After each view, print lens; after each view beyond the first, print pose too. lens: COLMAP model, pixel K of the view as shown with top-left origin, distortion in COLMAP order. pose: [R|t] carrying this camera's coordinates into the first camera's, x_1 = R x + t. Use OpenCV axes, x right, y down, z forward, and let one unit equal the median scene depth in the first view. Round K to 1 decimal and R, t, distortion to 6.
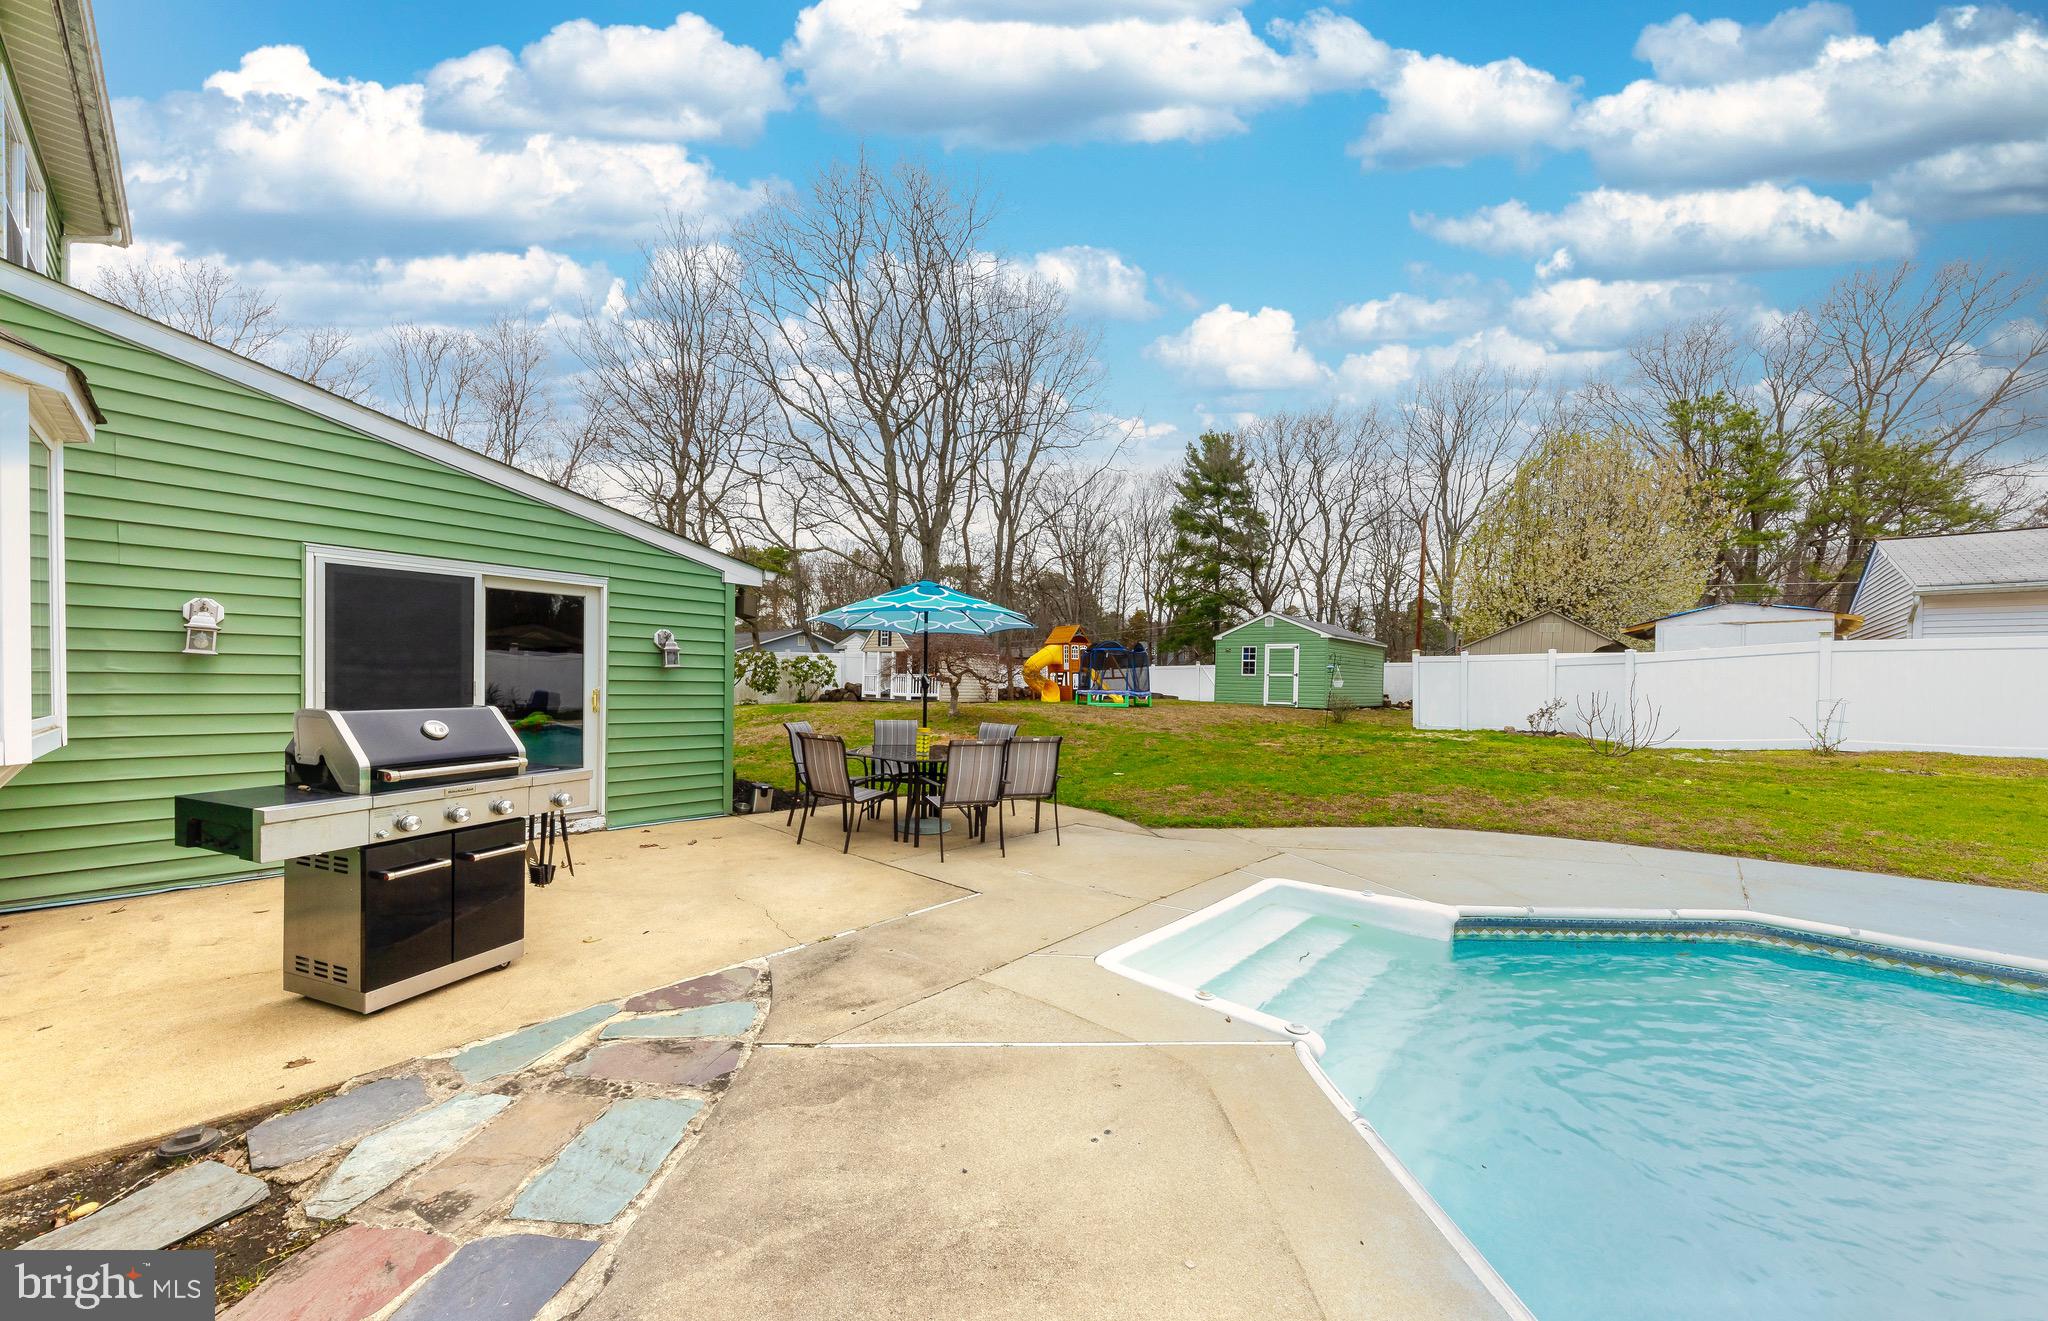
lens RADIAL K [[727.8, 0, 1022.1], [0, 727.8, 669.5], [0, 0, 1]] dist [0.006333, -0.000062]
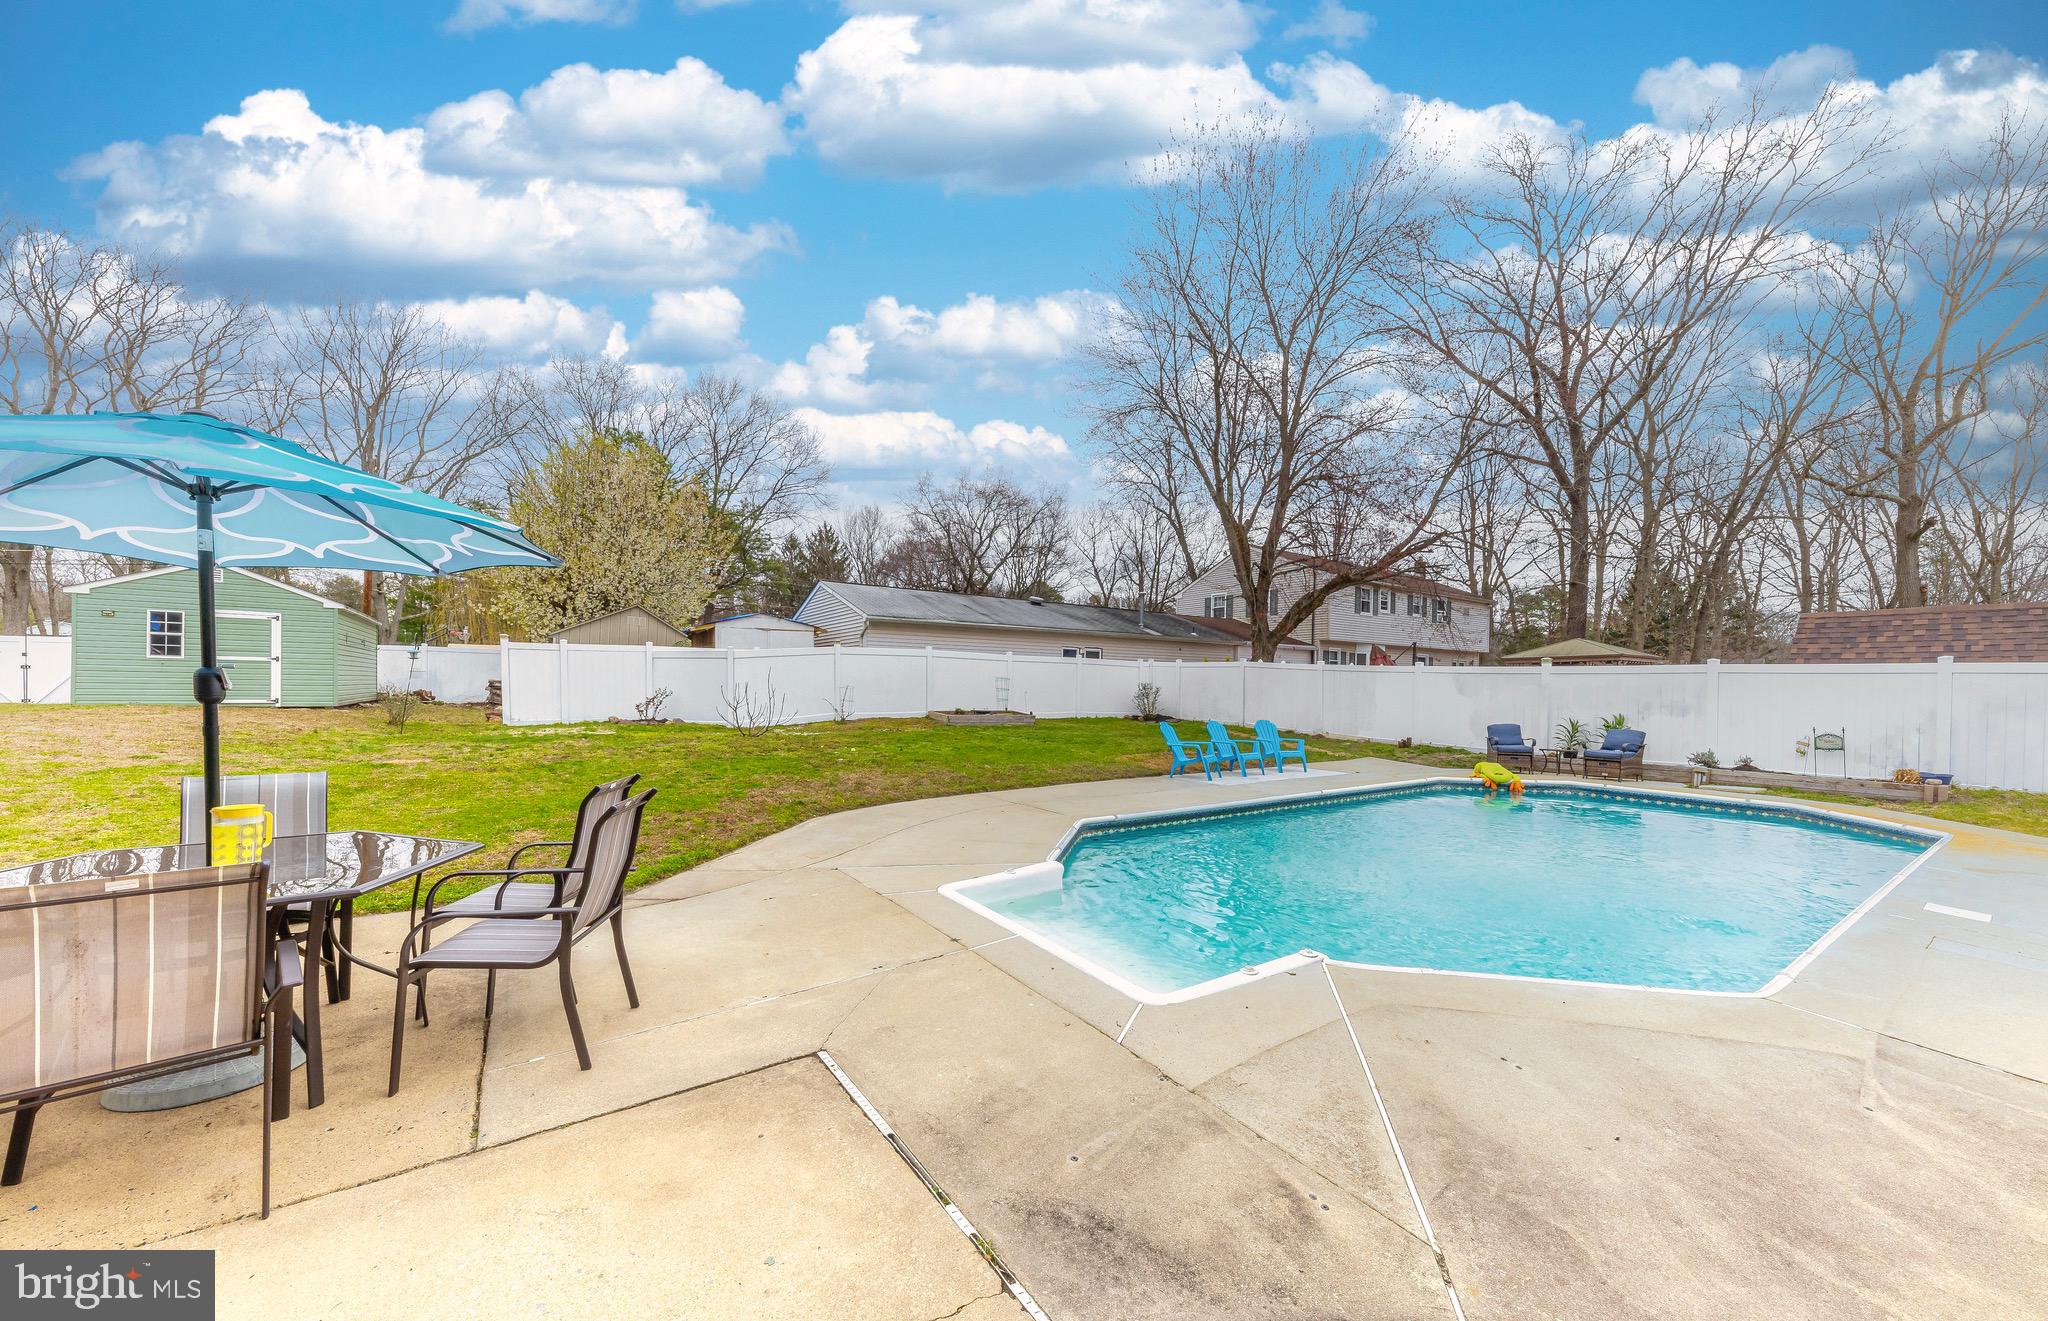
lens RADIAL K [[727.8, 0, 1012.0], [0, 727.8, 671.8], [0, 0, 1]] dist [0.006333, -0.000062]
pose [[0.207088, 0.003196, 0.978317, -0.229910], [-0.027286, 0.999625, 0.002510, -0.001452], [-0.977942, -0.027214, 0.207098, 0.282827]]
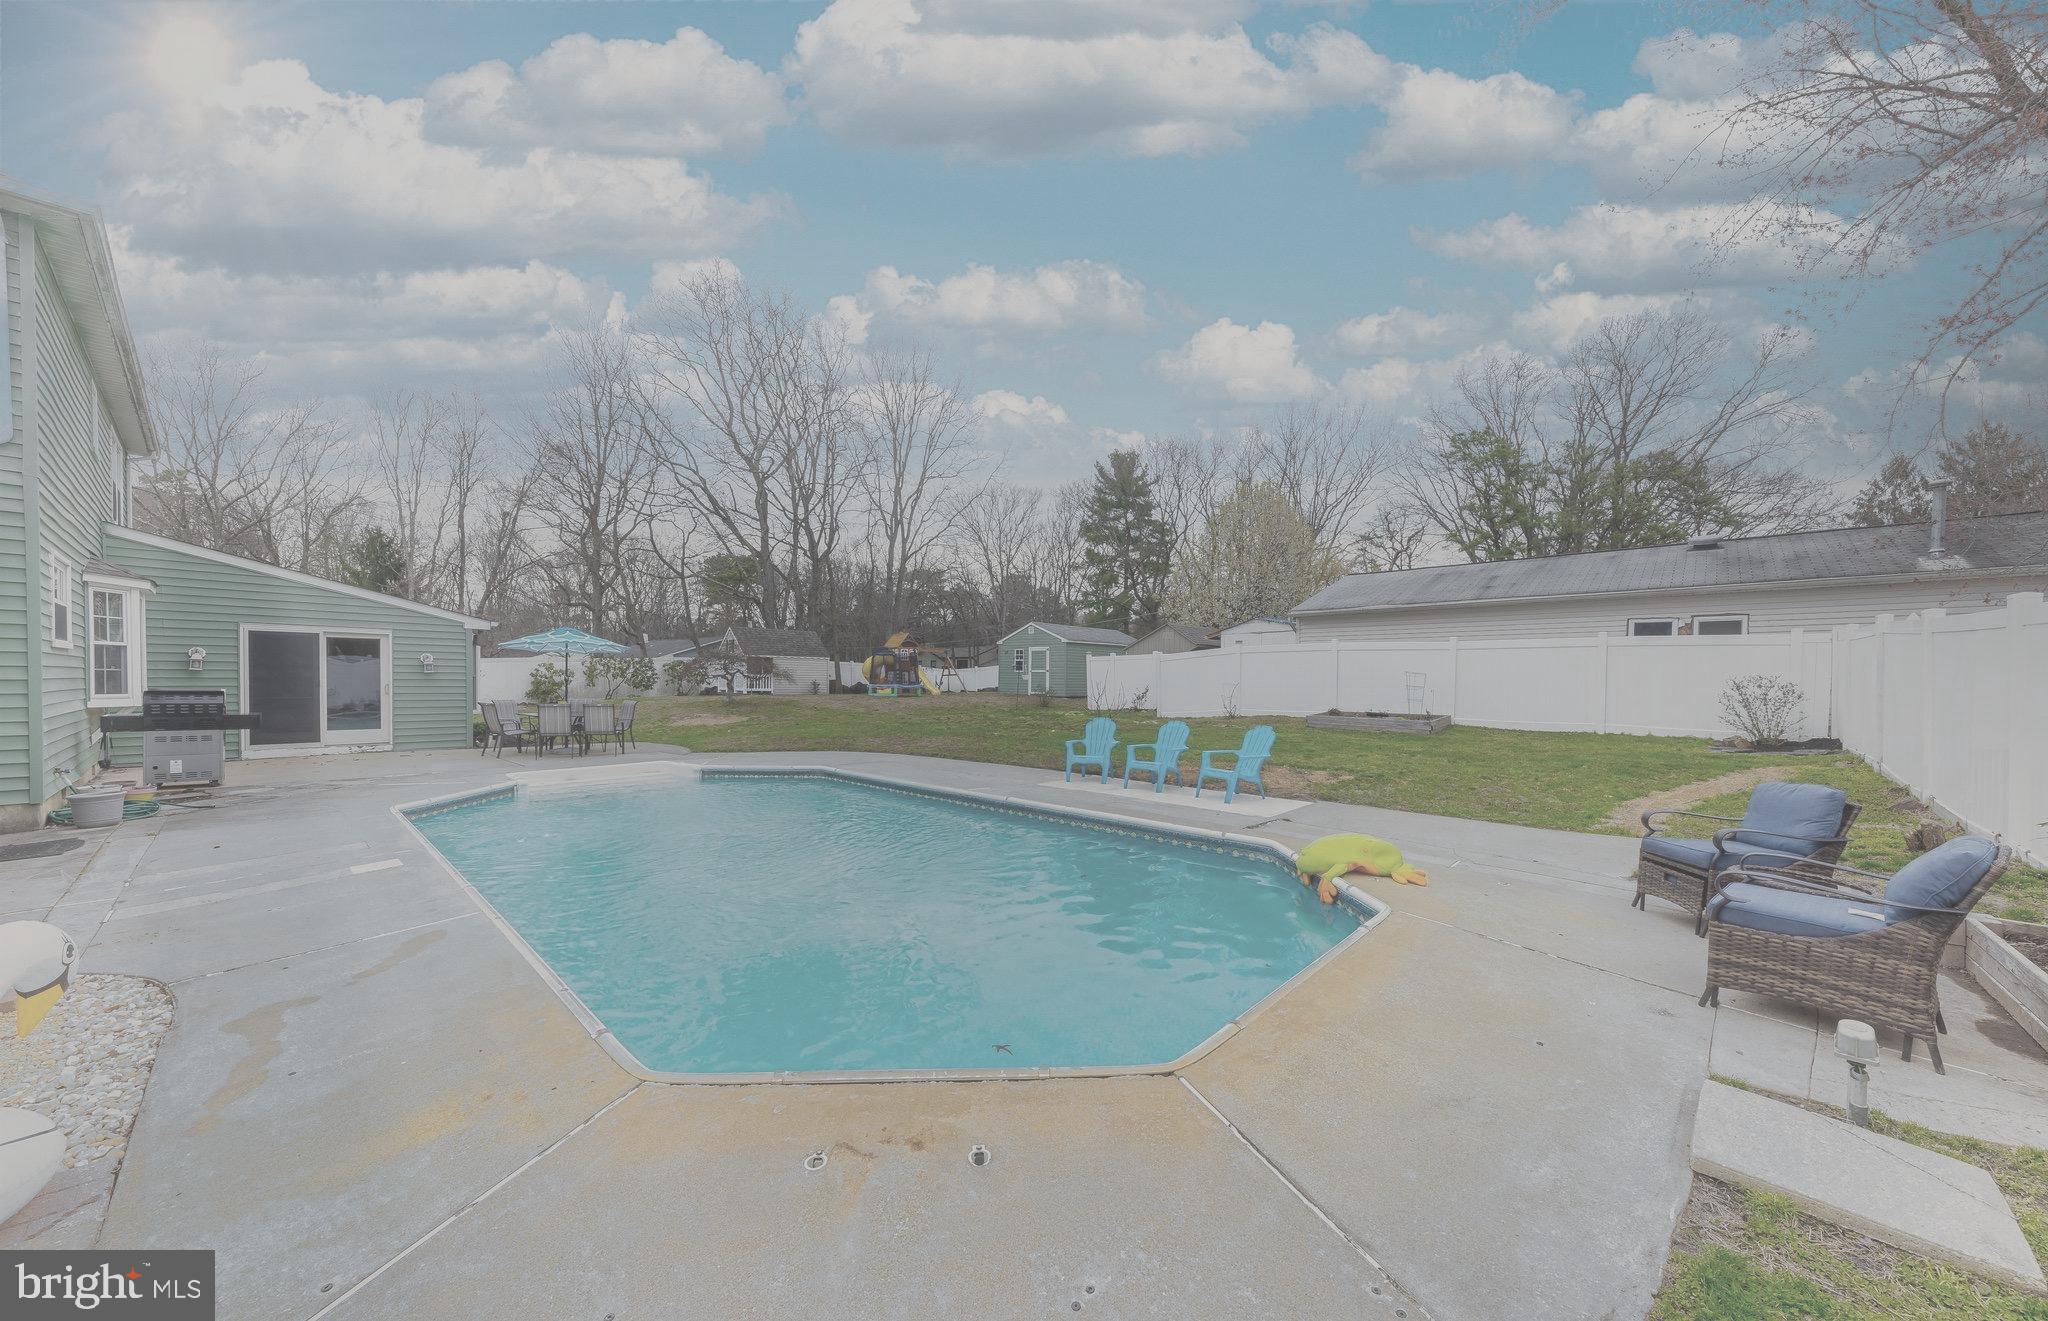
lens RADIAL K [[727.8, 0, 1025.9], [0, 727.8, 659.8], [0, 0, 1]] dist [0.006333, -0.000062]
pose [[0.999945, -0.010356, 0.001868, 0.511006], [0.010374, 0.999894, -0.010209, 0.000172], [-0.001762, 0.010228, 0.999946, -0.450870]]
